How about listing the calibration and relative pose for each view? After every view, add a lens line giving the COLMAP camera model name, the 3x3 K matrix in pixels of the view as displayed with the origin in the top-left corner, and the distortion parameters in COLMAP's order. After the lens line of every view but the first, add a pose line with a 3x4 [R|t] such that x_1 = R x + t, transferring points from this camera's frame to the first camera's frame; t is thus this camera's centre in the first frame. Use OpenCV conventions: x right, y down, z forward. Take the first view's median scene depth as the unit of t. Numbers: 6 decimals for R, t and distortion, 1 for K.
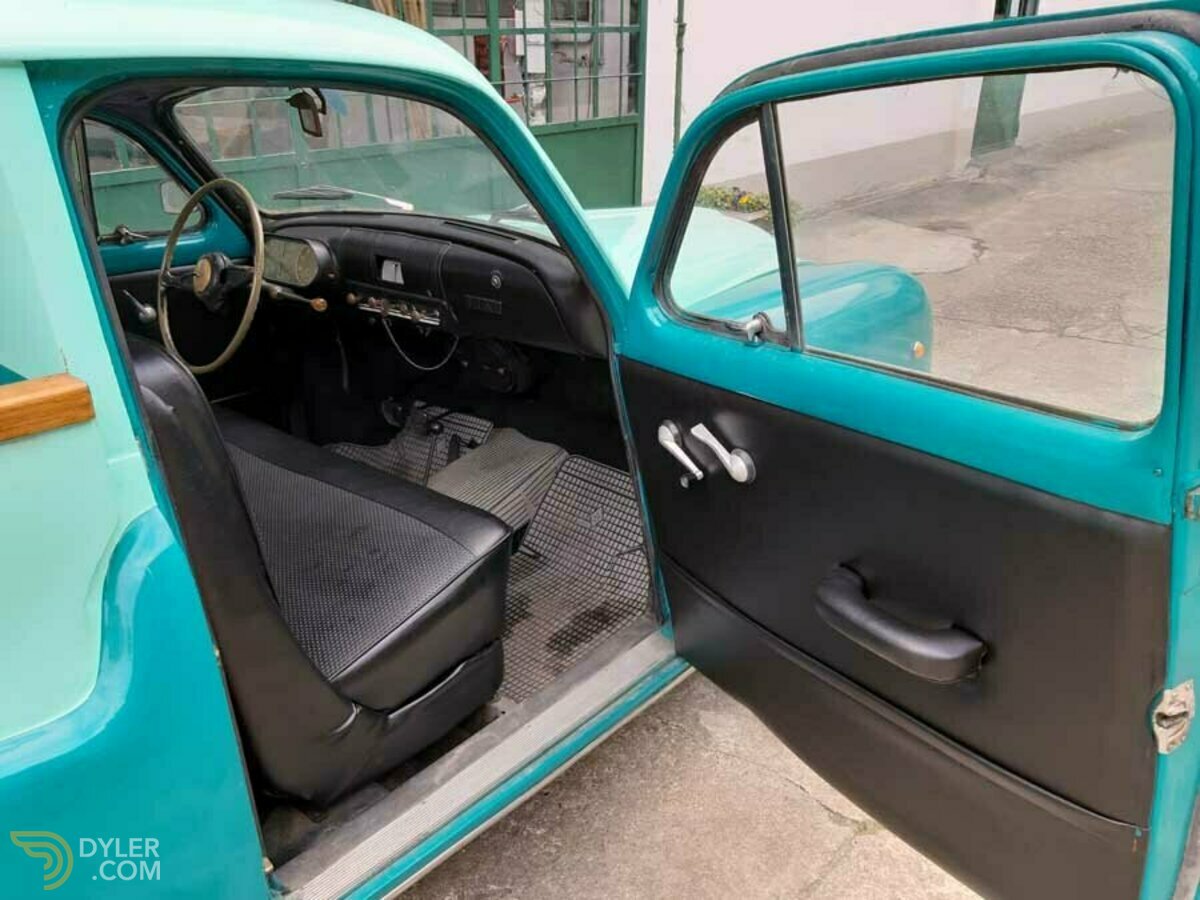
lens RADIAL K [[948.6, 0, 604.0], [0, 948.6, 456.2], [0, 0, 1]] dist [0.018119, -0.052974]
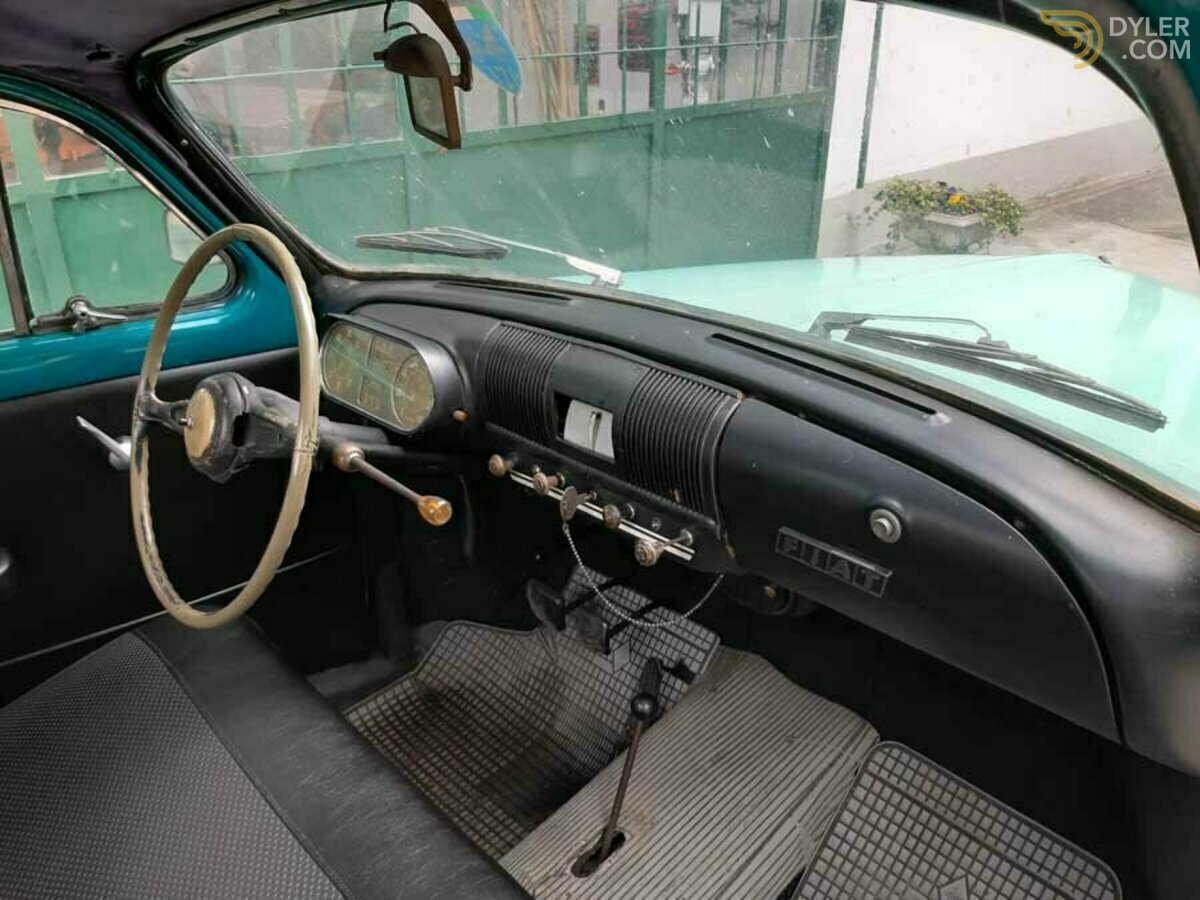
lens RADIAL K [[948.6, 0, 593.2], [0, 948.6, 449.6], [0, 0, 1]] dist [0.018119, -0.052974]
pose [[0.993218, 0.044354, -0.107475, -0.160581], [-0.042449, 0.998899, 0.019946, -0.182585], [0.108241, -0.015249, 0.994008, 0.505968]]
